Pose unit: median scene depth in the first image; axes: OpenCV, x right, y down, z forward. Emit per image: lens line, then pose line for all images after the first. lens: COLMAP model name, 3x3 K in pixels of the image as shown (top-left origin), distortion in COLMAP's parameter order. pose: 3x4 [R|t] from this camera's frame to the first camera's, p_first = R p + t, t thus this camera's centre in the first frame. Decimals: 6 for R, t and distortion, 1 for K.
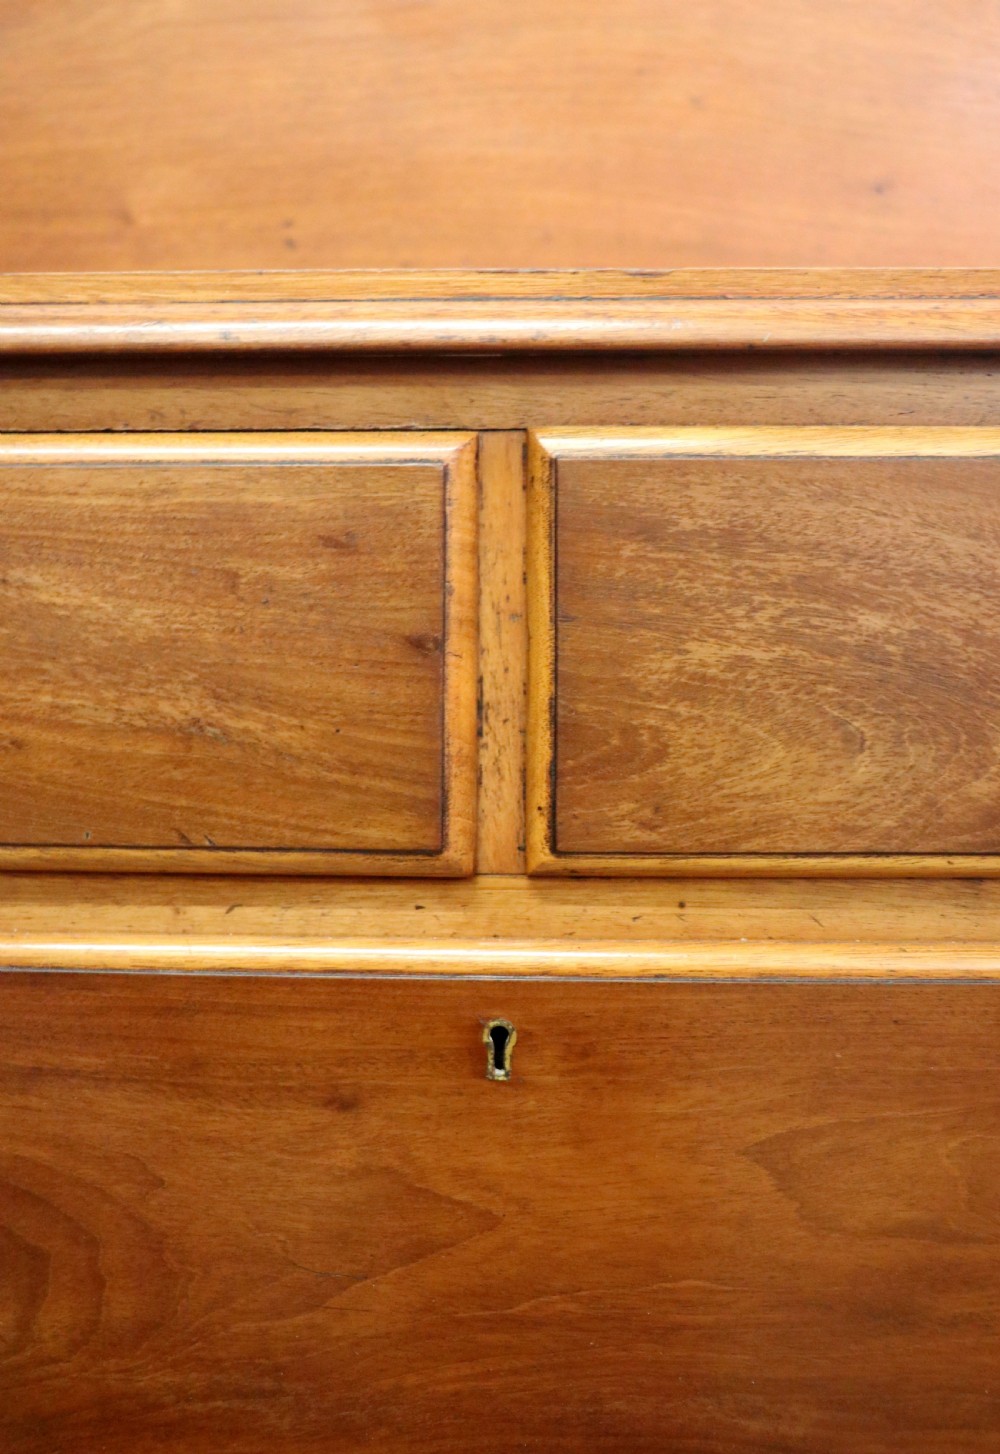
lens RADIAL K [[2033.8, 0, 447.5], [0, 2033.8, 672.6], [0, 0, 1]] dist [-0.065147, 0.000000]
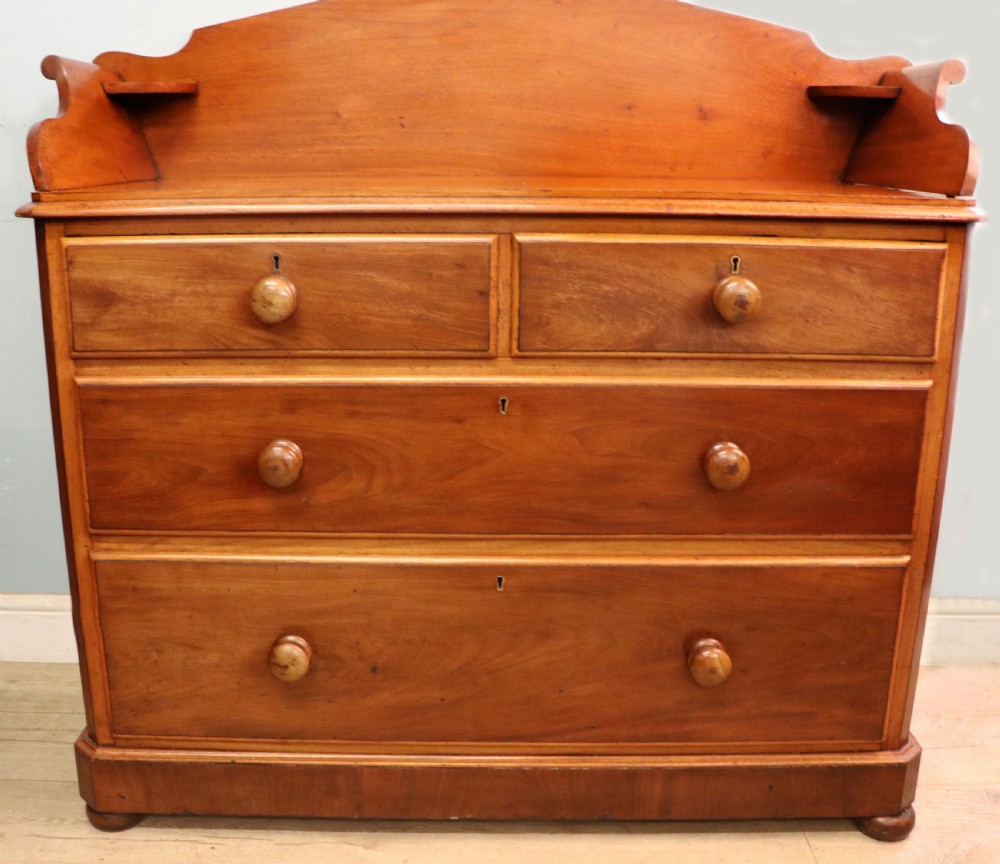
lens RADIAL K [[1201.6, 0, 475.6], [0, 1201.6, 488.8], [0, 0, 1]] dist [-0.161585, 0.000000]
pose [[0.998494, -0.009219, 0.054087, -0.144477], [-0.000486, 0.984260, 0.176724, -0.047958], [-0.054865, -0.176484, 0.982773, -1.157544]]
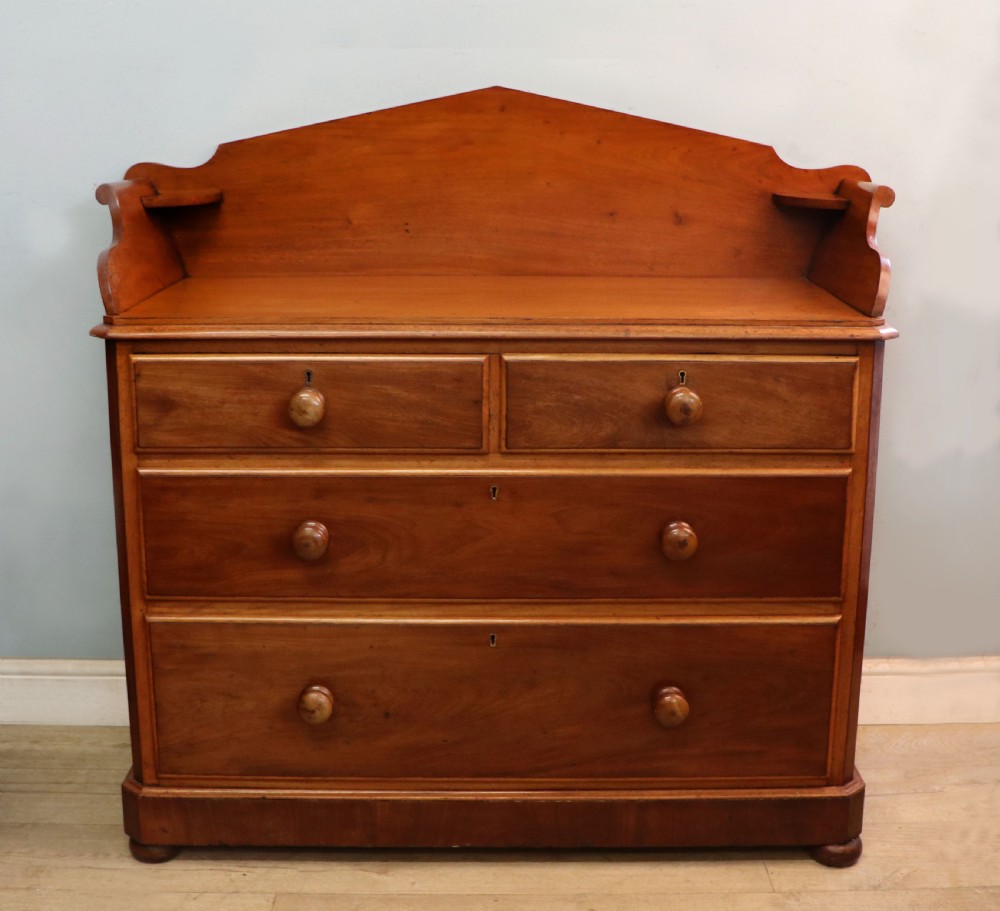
lens RADIAL K [[1420.6, 0, 506.5], [0, 1420.6, 449.6], [0, 0, 1]] dist [-0.148344, 0.000000]
pose [[0.997403, -0.008833, 0.071477, -0.171608], [0.001255, 0.994432, 0.105375, -0.238057], [-0.072009, -0.105011, 0.991861, -2.101333]]
